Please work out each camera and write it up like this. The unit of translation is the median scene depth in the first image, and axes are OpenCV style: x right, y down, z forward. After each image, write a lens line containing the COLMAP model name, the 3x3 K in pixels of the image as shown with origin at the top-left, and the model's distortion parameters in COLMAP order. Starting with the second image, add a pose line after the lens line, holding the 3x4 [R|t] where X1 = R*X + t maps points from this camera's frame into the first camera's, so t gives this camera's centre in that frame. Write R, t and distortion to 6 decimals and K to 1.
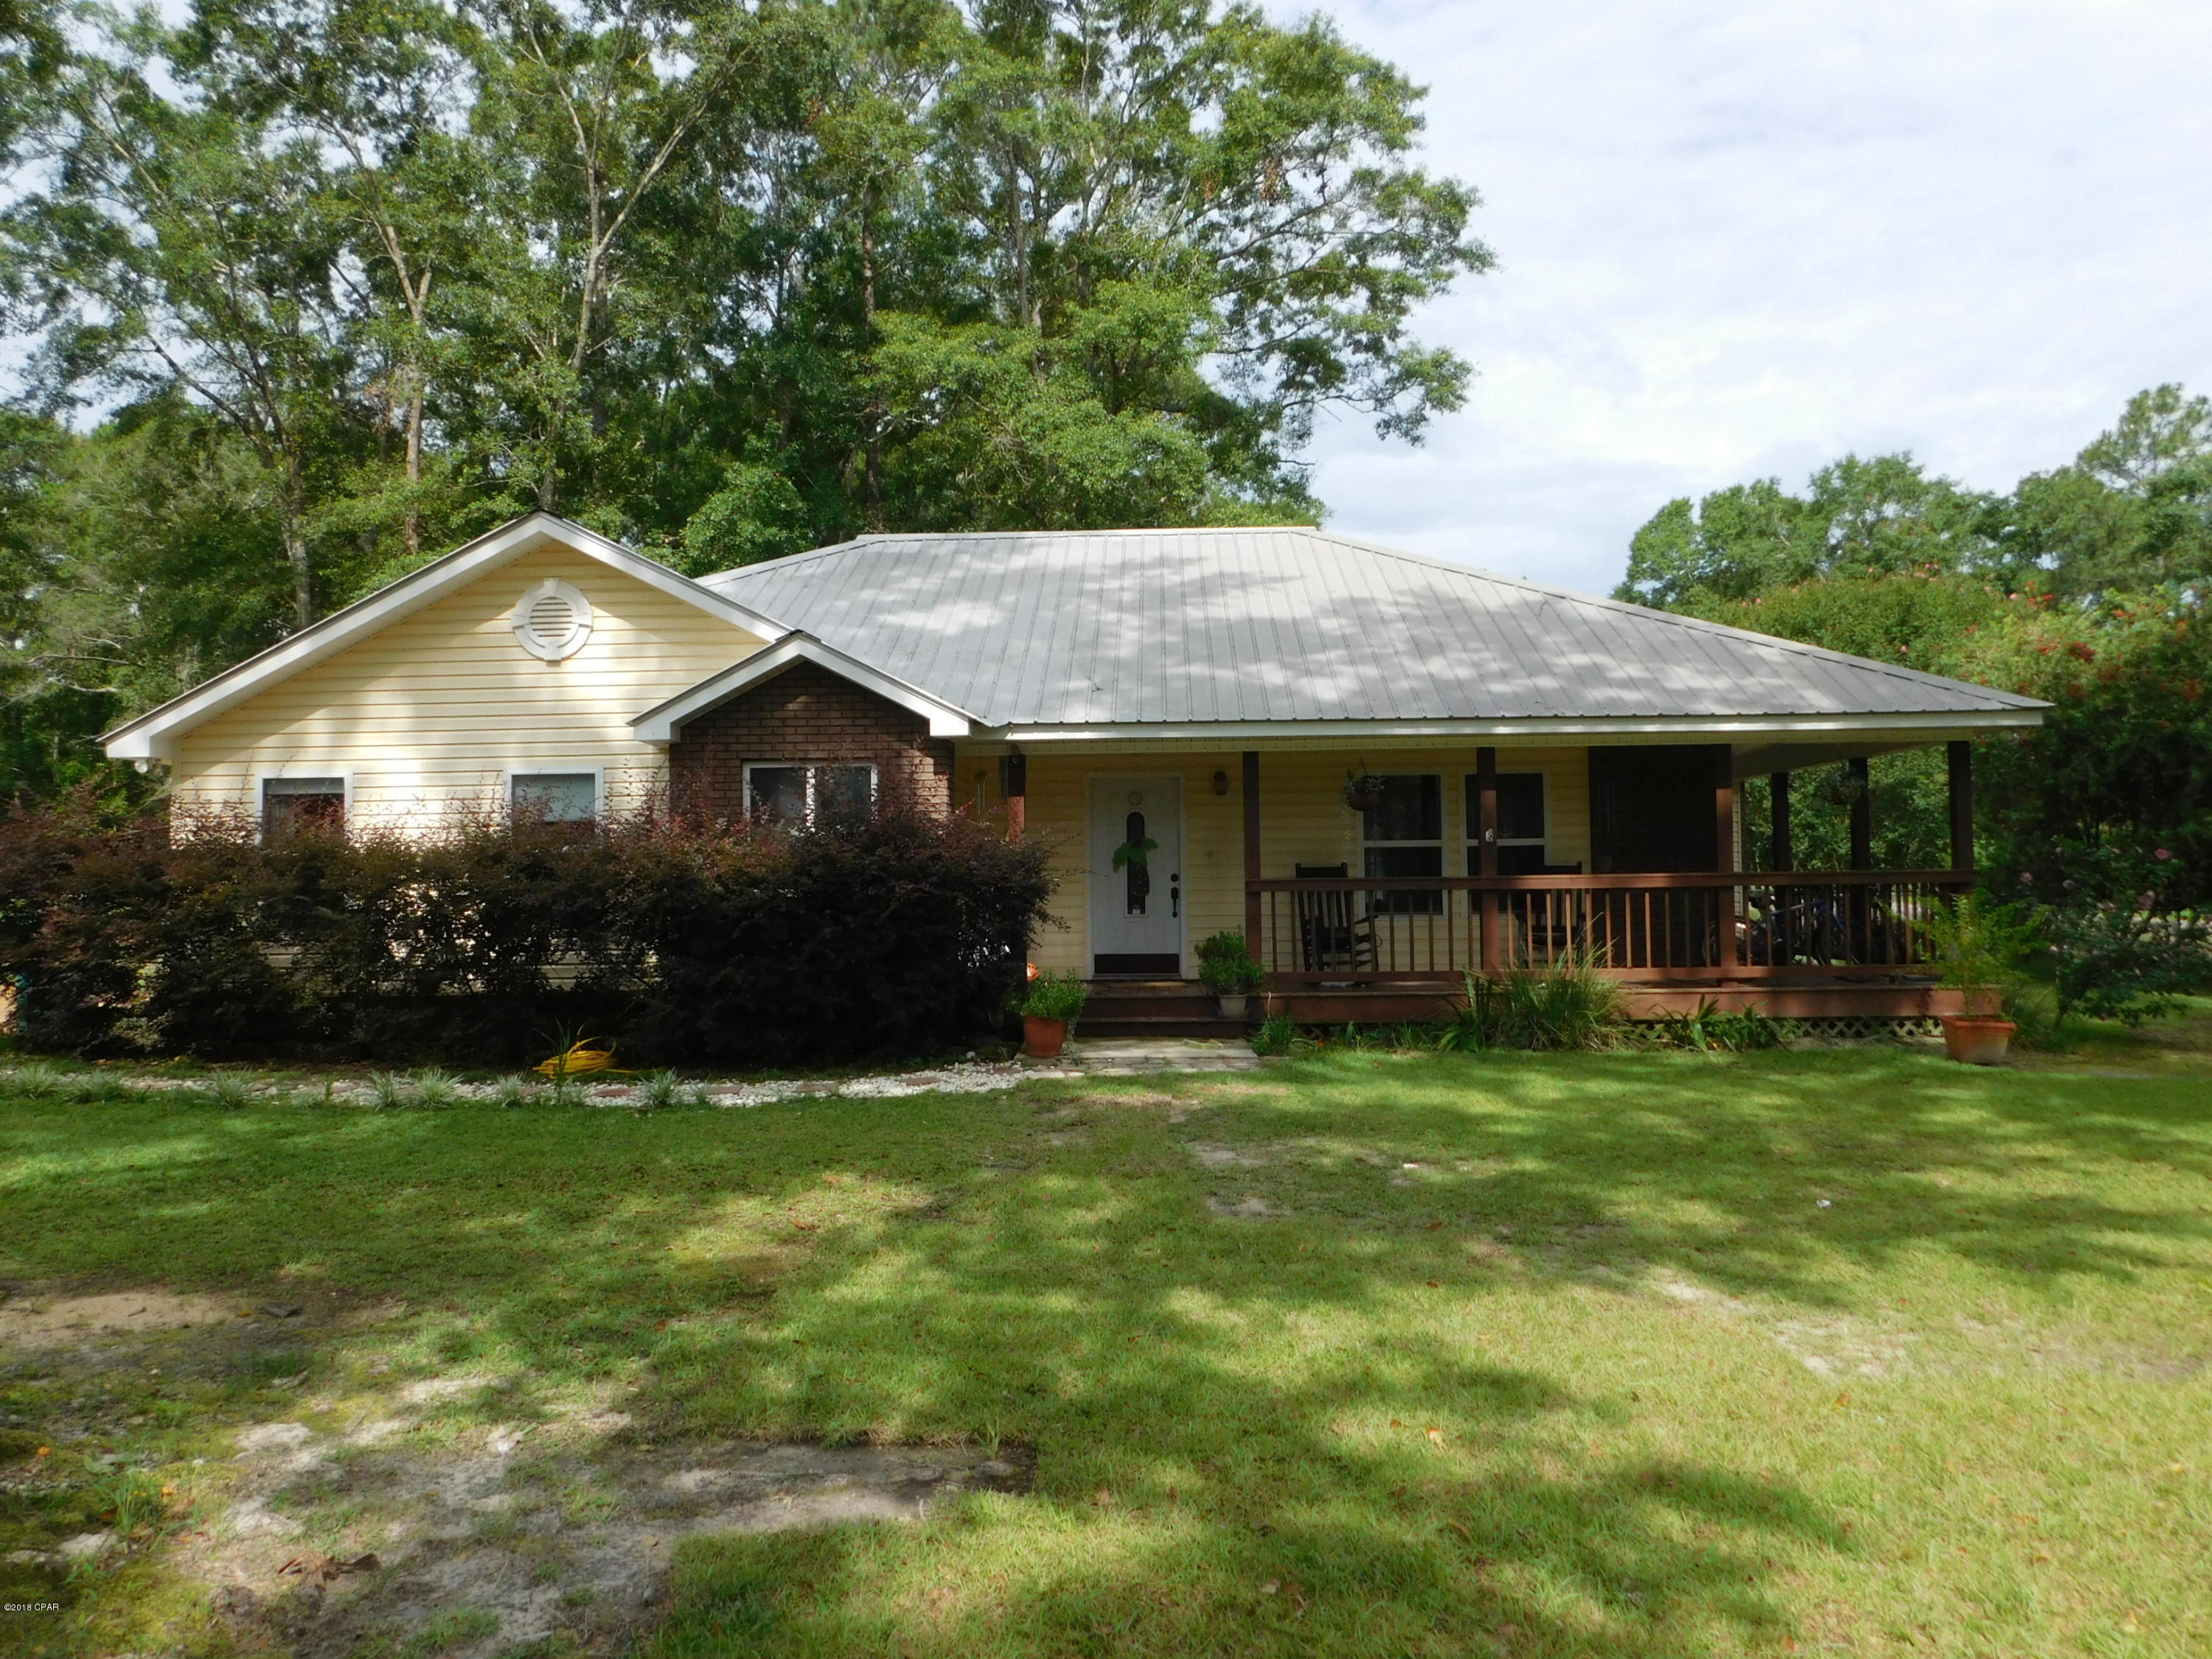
lens RADIAL K [[1645.1, 0, 1096.2], [0, 1645.1, 825.0], [0, 0, 1]] dist [0.008721, -0.001347]
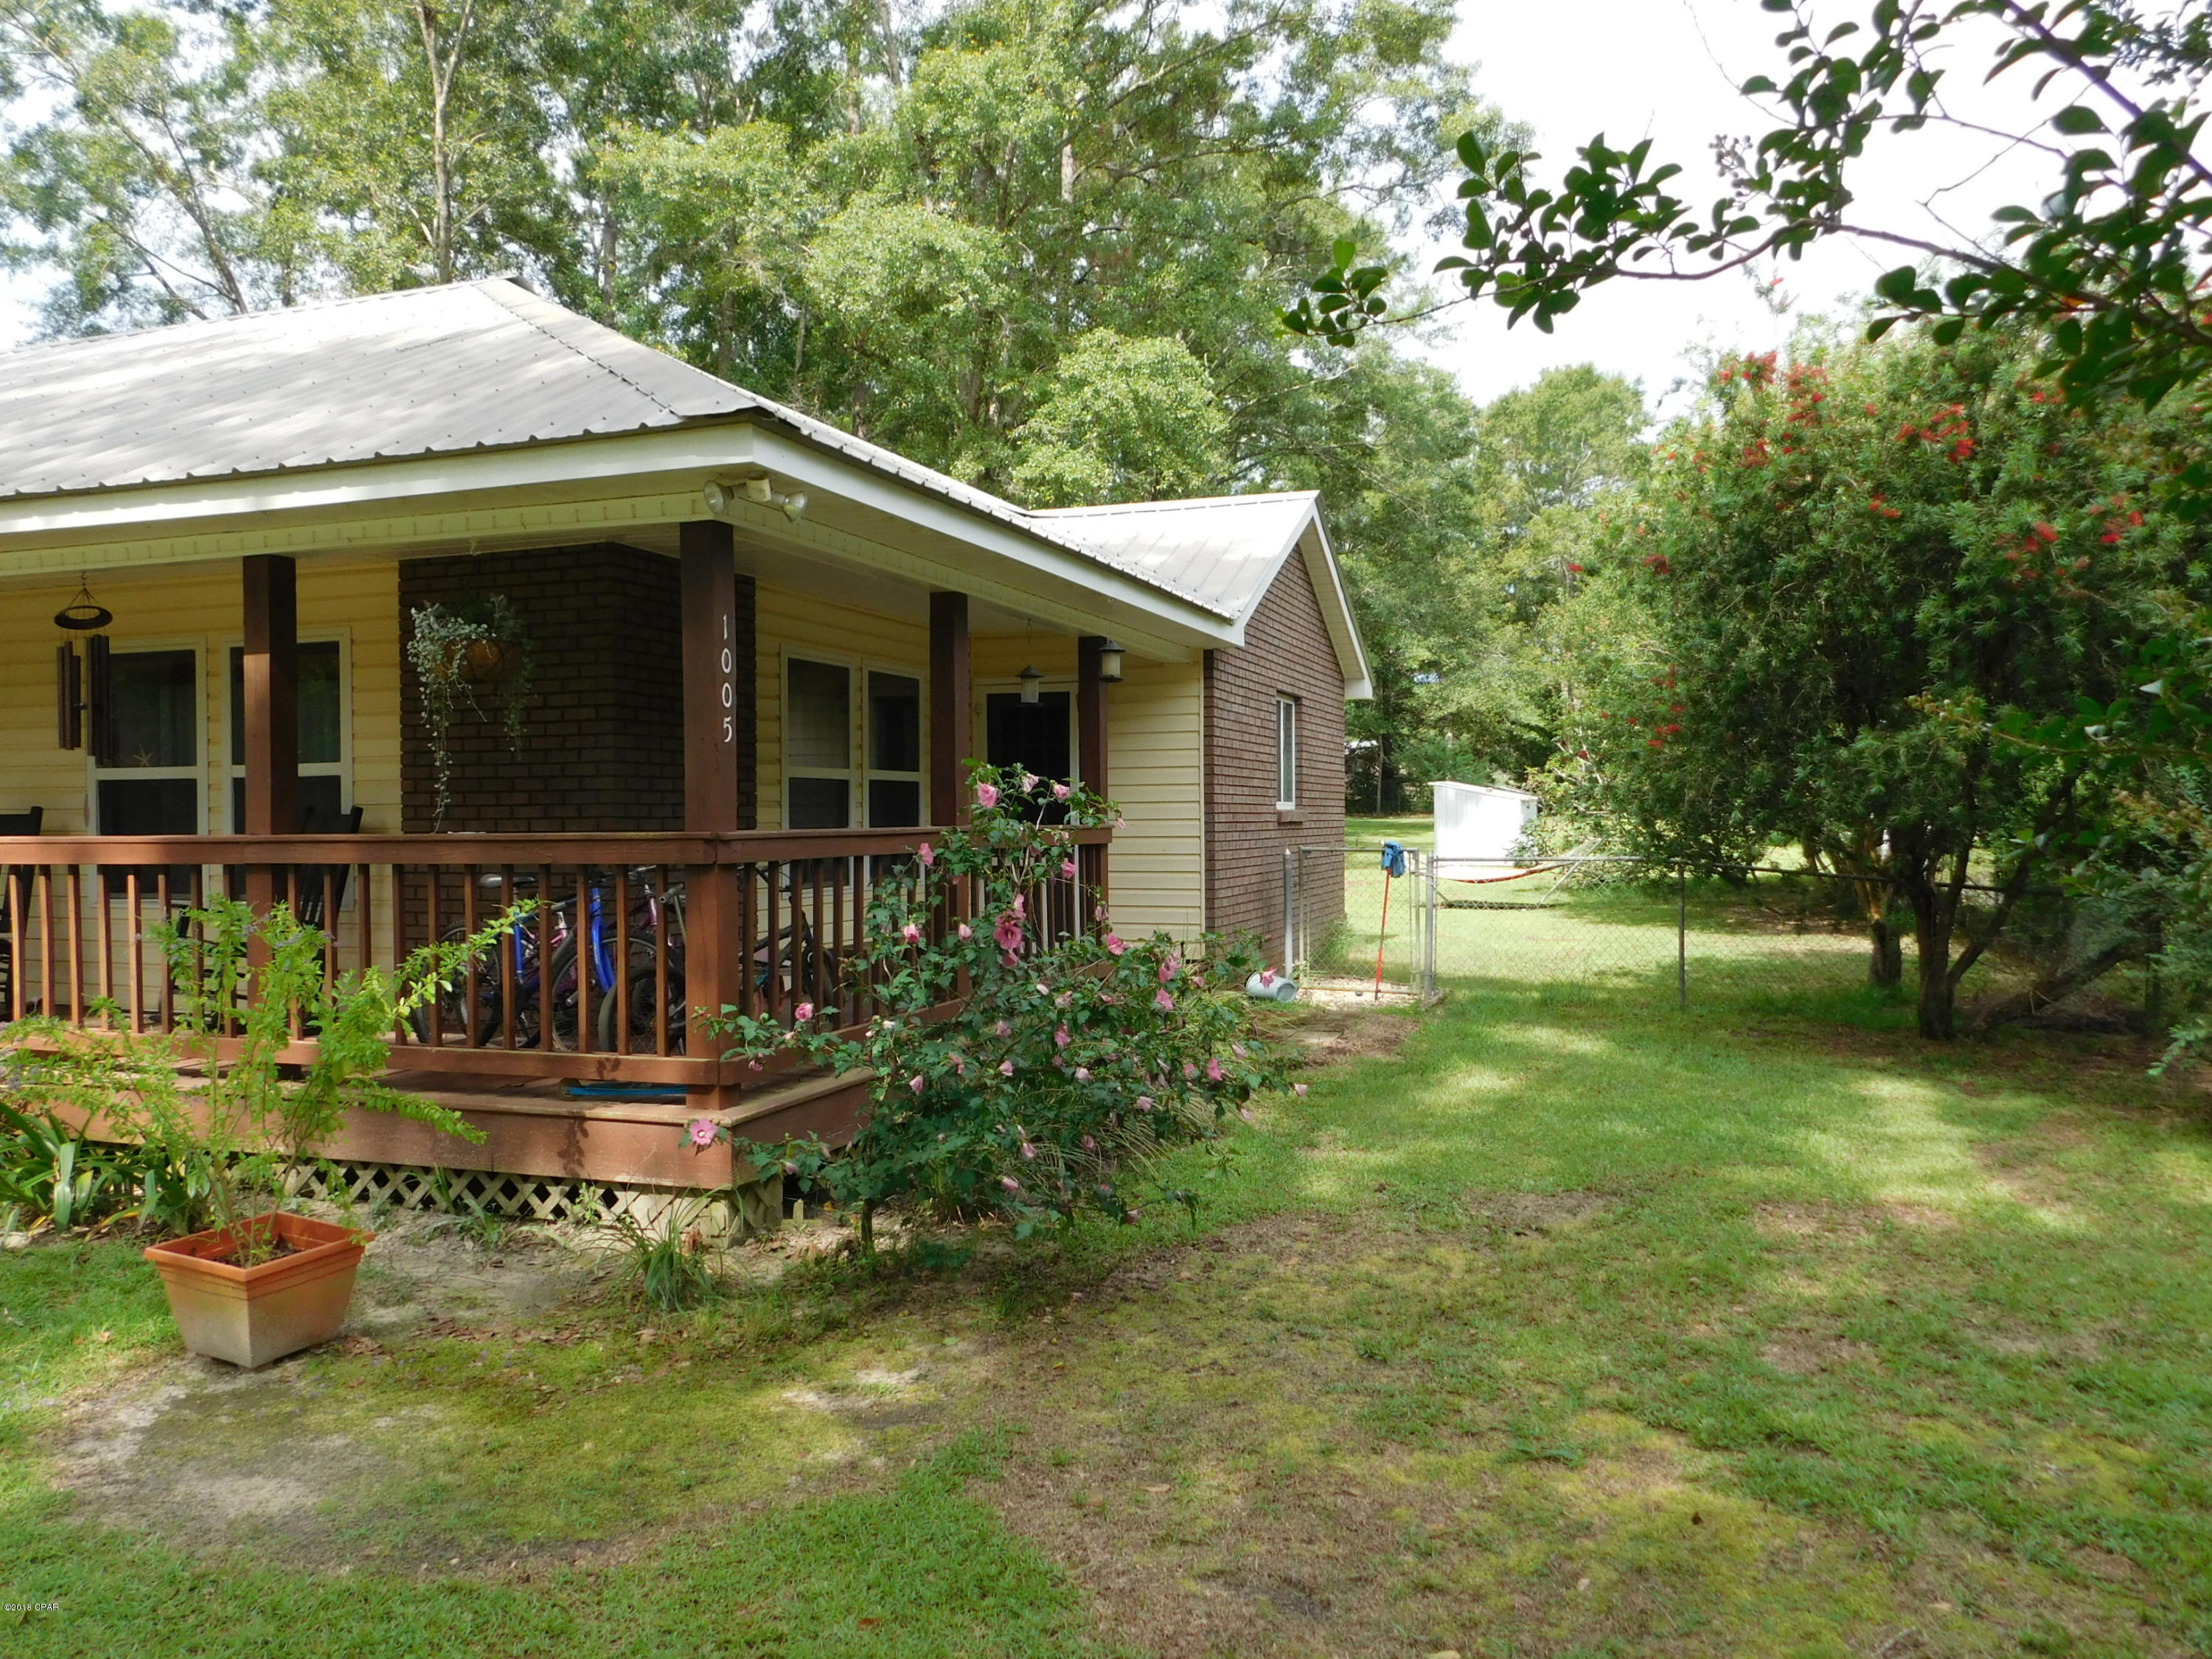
lens RADIAL K [[1645.1, 0, 1110.1], [0, 1645.1, 835.5], [0, 0, 1]] dist [0.008721, -0.001347]
pose [[0.953454, 0.008370, -0.301424, 0.669629], [0.005437, 0.998975, 0.044938, 0.009000], [0.301491, -0.044485, 0.952431, 0.567702]]
